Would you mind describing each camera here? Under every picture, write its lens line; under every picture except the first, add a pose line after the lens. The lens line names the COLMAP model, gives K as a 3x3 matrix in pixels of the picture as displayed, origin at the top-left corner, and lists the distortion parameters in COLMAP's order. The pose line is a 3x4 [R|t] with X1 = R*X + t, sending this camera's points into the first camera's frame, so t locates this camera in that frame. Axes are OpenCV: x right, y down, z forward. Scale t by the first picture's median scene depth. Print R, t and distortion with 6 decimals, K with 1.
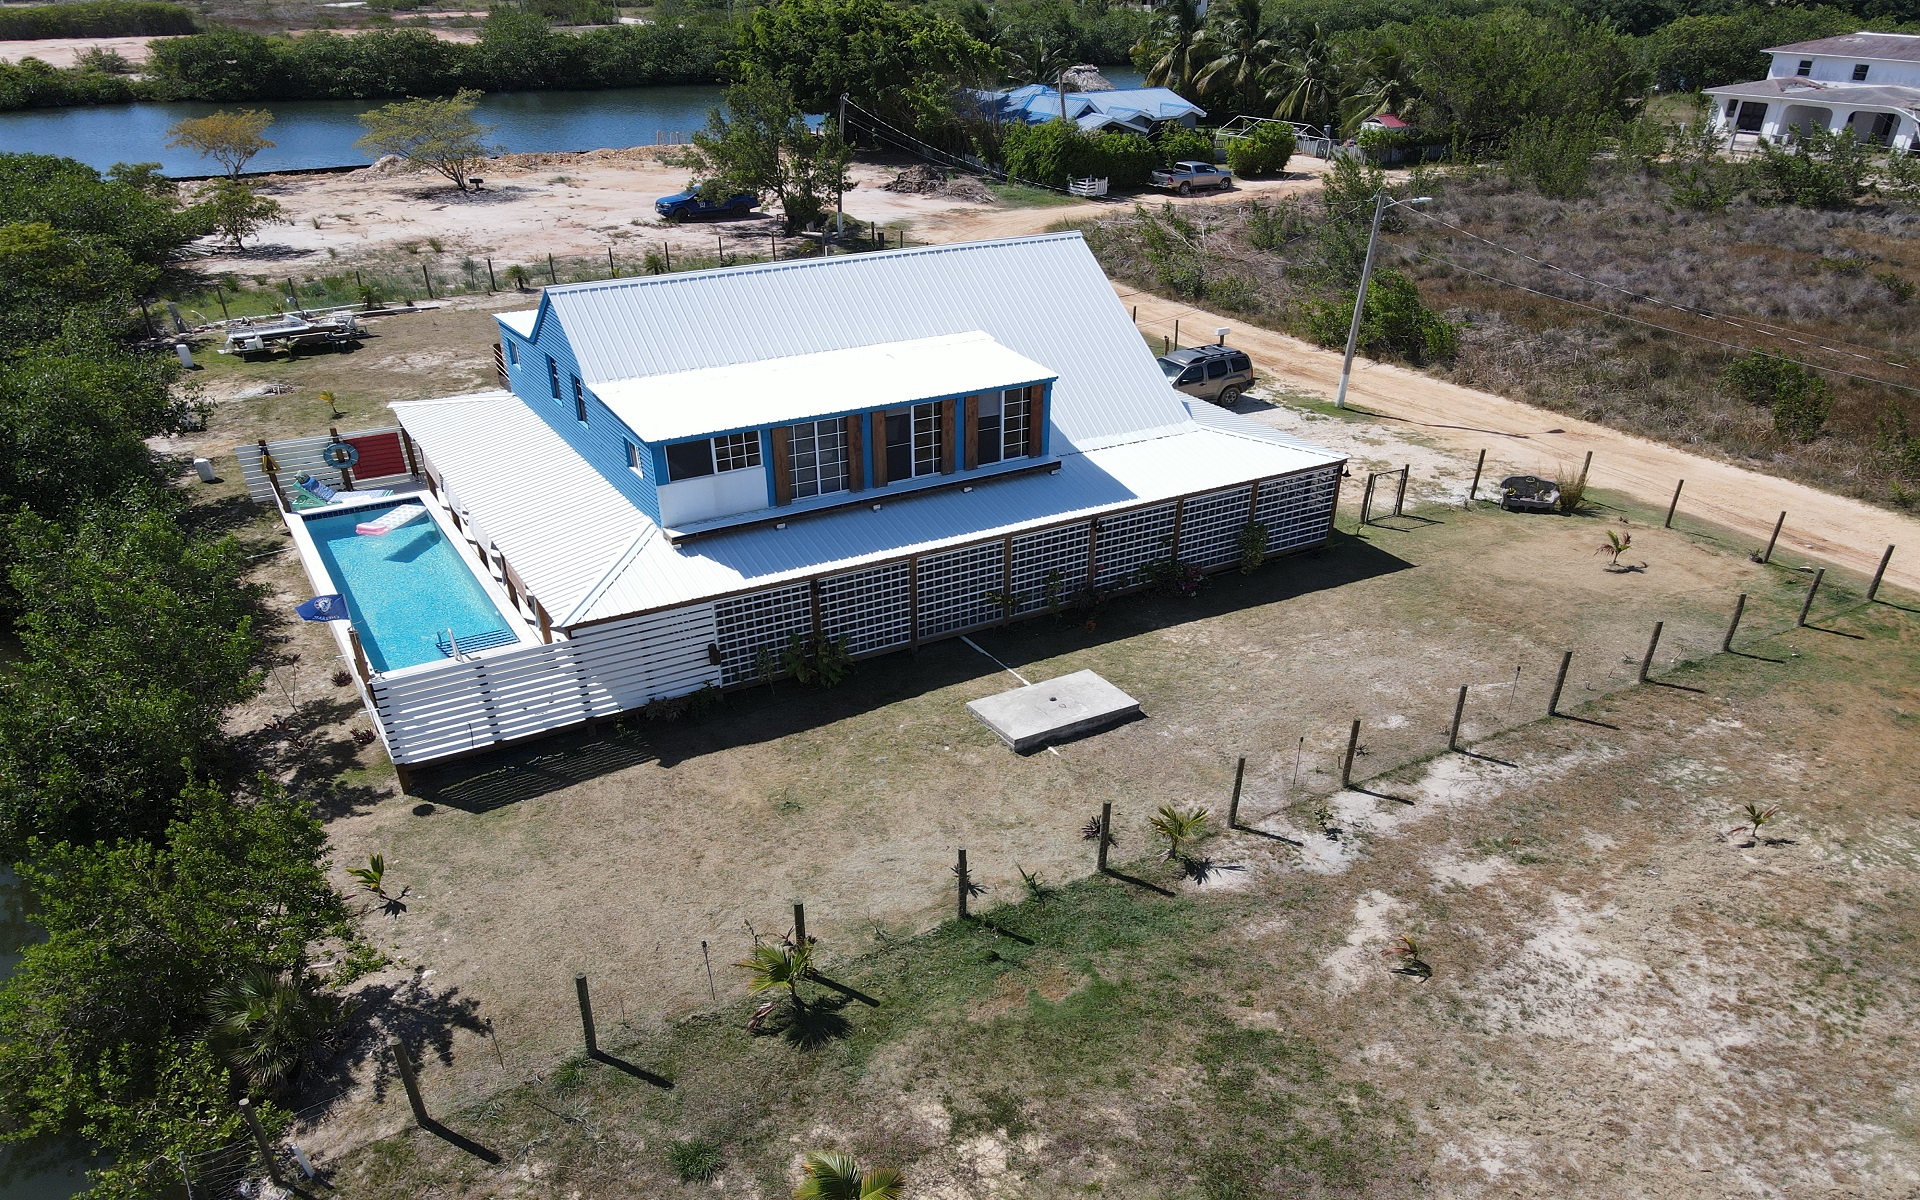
lens RADIAL K [[1293.0, 0, 956.5], [0, 1293.0, 740.9], [0, 0, 1]] dist [0.007475, 0.004578]
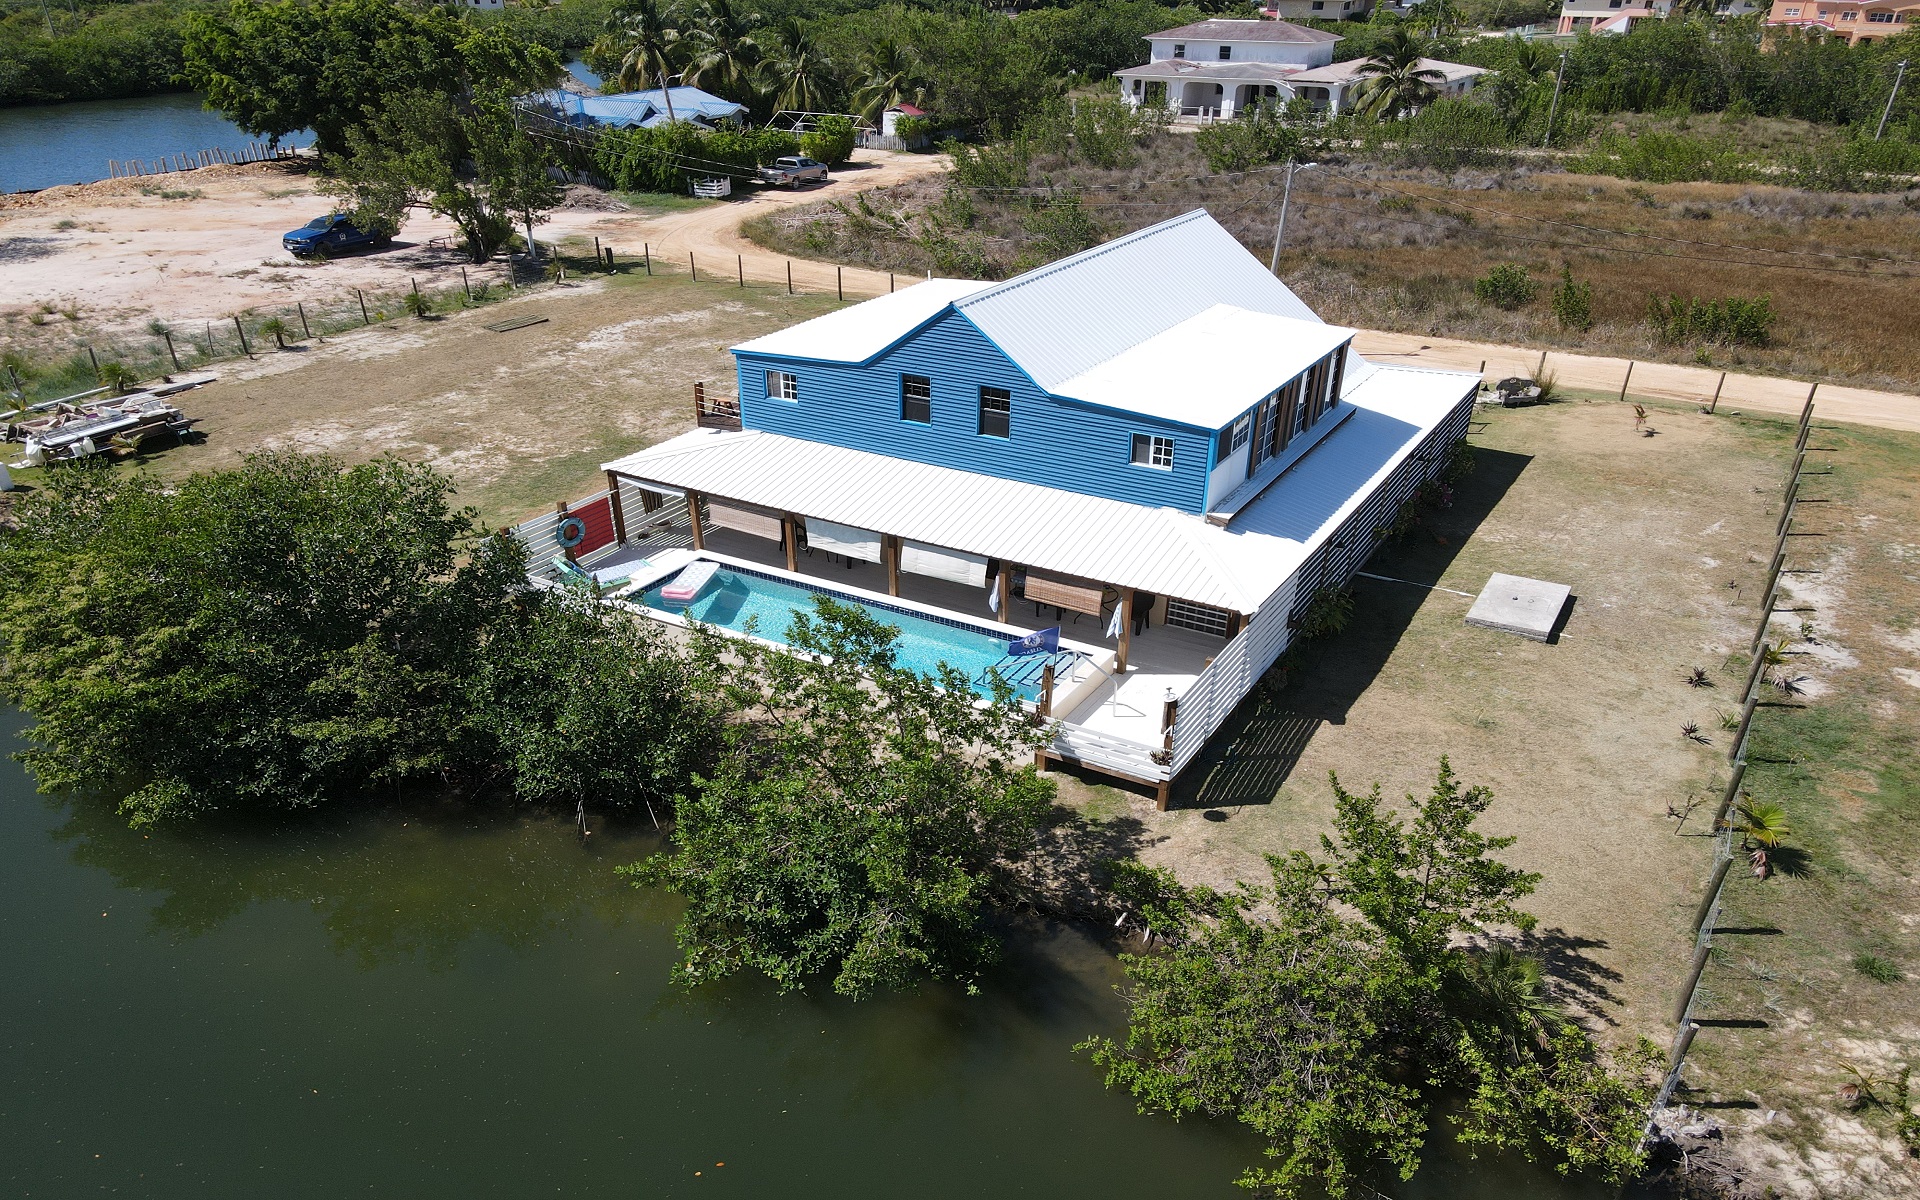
lens RADIAL K [[1293.0, 0, 956.5], [0, 1293.0, 740.9], [0, 0, 1]] dist [0.007475, 0.004578]
pose [[0.882232, -0.244239, 0.402510, -0.287443], [0.243863, 0.968356, 0.053083, -0.030827], [-0.402738, 0.051326, 0.913875, 0.049948]]
